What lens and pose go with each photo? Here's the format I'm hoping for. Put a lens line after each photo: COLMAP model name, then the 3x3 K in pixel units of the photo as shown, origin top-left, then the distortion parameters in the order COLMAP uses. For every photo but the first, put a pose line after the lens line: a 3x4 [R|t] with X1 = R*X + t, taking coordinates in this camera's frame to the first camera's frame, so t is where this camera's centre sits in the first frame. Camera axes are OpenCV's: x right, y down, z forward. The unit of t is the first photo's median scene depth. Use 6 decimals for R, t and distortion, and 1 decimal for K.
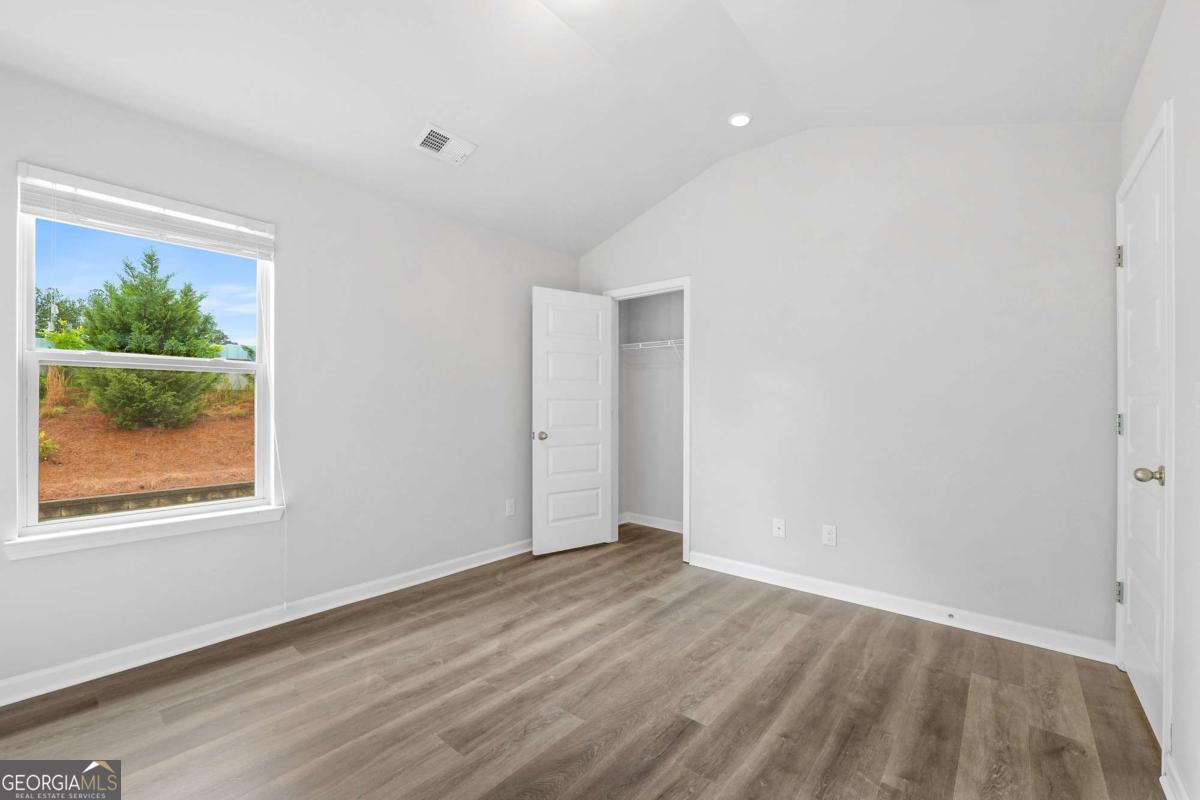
lens RADIAL K [[488.8, 0, 600.0], [0, 488.8, 400.0], [0, 0, 1]] dist [-0.009328, 0.000289]
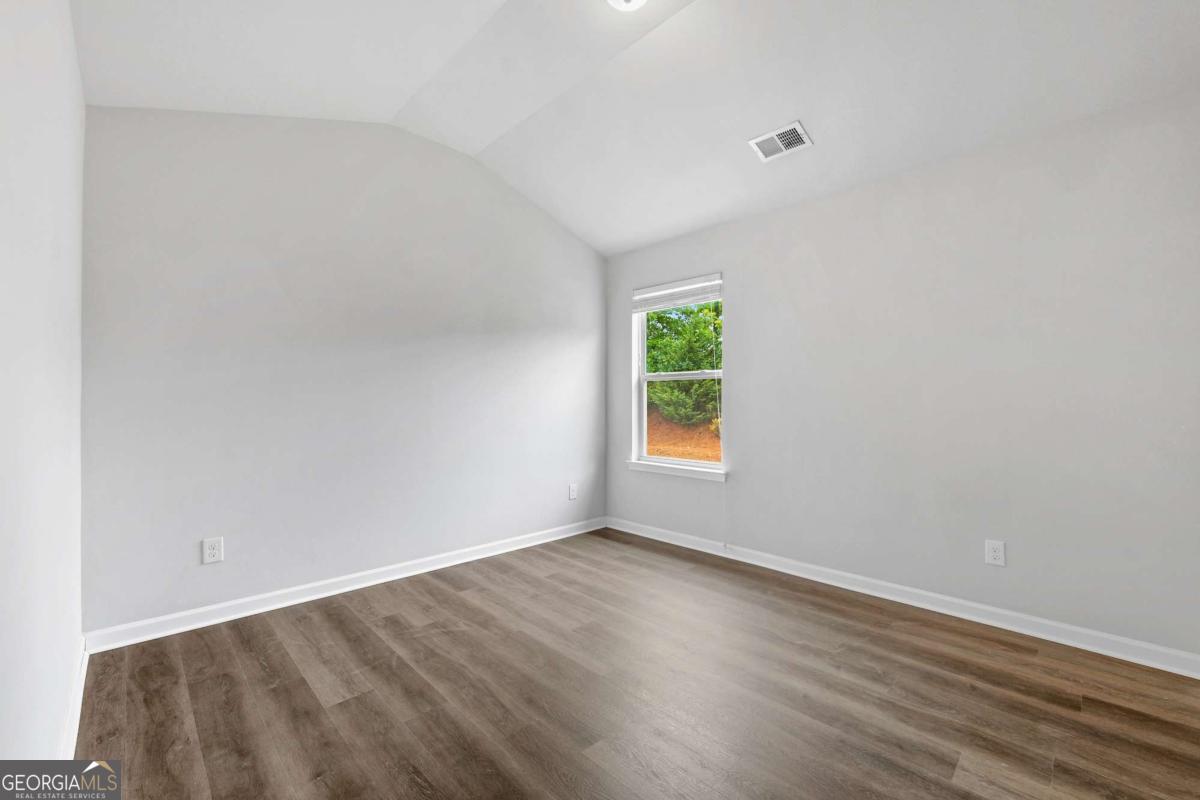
lens RADIAL K [[488.8, 0, 600.0], [0, 488.8, 400.0], [0, 0, 1]] dist [-0.009328, 0.000289]
pose [[-0.100212, -0.013456, -0.994875, 0.750161], [0.007452, 0.999870, -0.014274, 0.028239], [0.994938, -0.008845, -0.100099, 0.766462]]
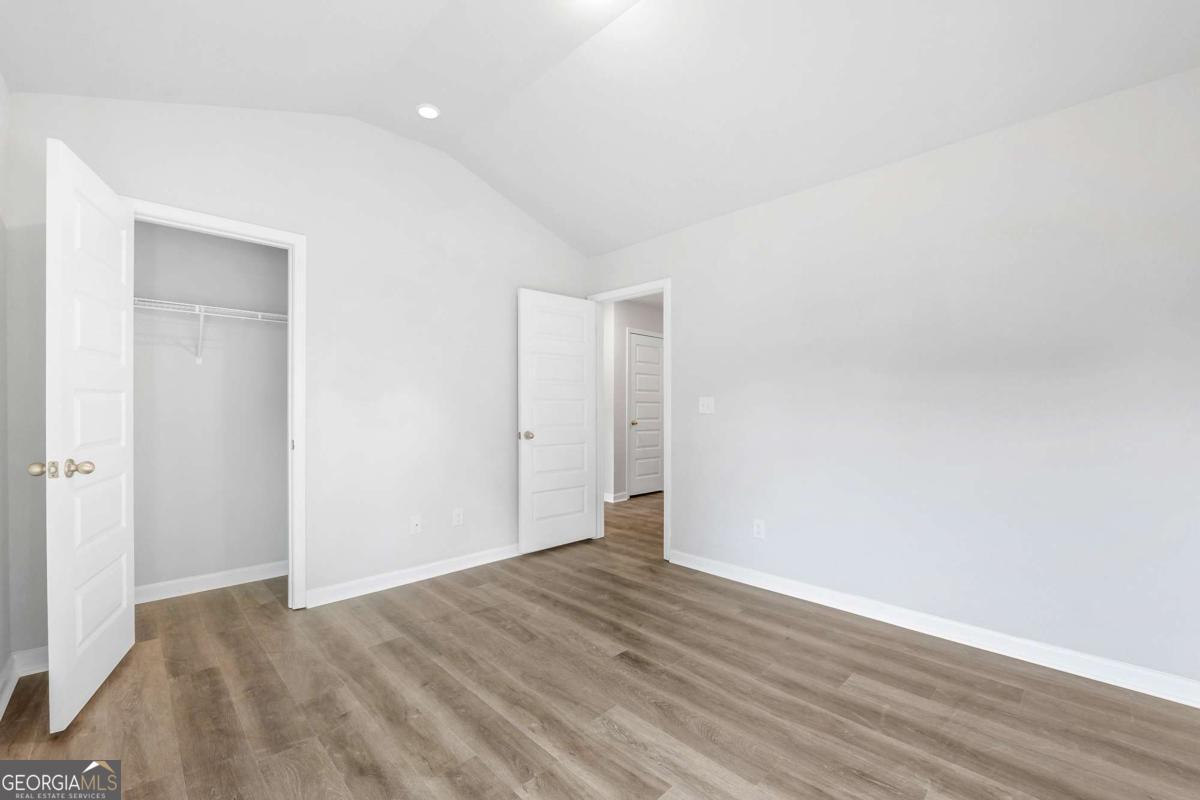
lens RADIAL K [[488.8, 0, 600.0], [0, 488.8, 400.0], [0, 0, 1]] dist [-0.009328, 0.000289]
pose [[0.107274, 0.009926, 0.994180, -0.737646], [-0.010500, 0.999906, -0.008850, 0.013112], [-0.994174, -0.009489, 0.107368, 0.640616]]
